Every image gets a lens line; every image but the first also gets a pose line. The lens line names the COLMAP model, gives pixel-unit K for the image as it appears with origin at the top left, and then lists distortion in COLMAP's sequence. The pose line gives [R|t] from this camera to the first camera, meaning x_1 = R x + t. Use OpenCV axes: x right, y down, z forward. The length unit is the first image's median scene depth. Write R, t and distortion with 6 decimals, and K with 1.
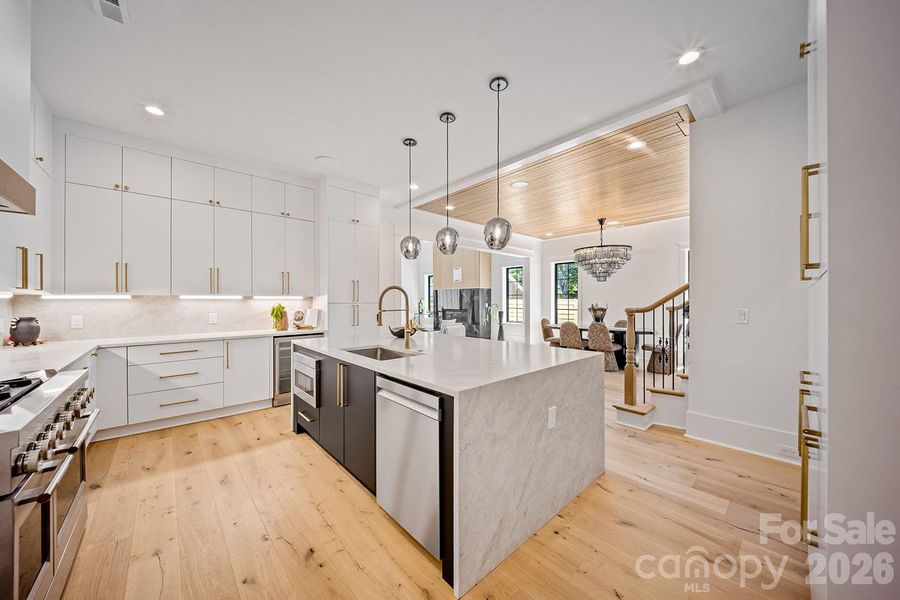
lens RADIAL K [[316.1, 0, 453.5], [0, 316.1, 296.5], [0, 0, 1]] dist [-0.012111, -0.000116]
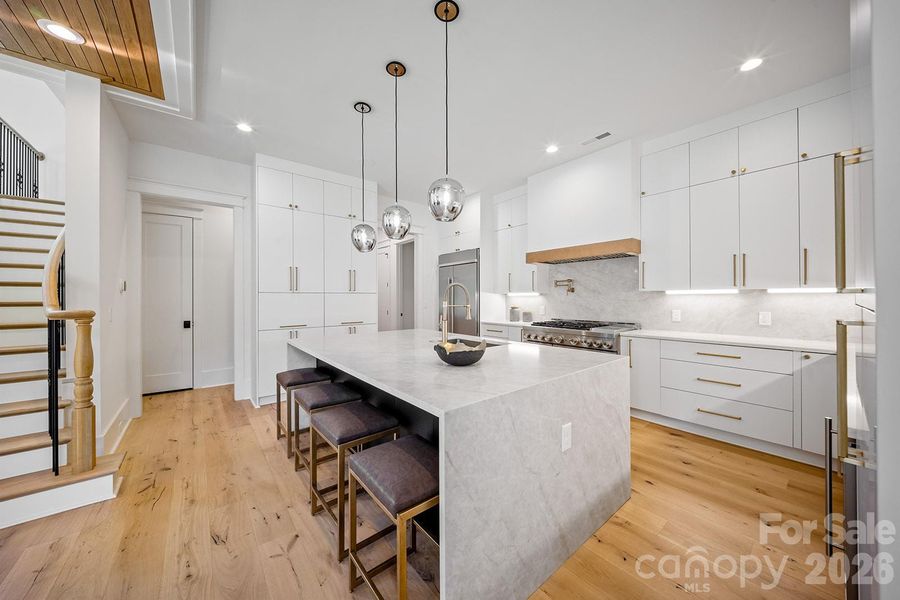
lens RADIAL K [[316.1, 0, 453.5], [0, 316.1, 296.5], [0, 0, 1]] dist [-0.012111, -0.000116]
pose [[-0.998350, 0.004959, 0.057205, -0.222173], [0.004366, 0.999935, -0.010489, 0.022095], [-0.057253, -0.010222, -0.998307, 1.910562]]
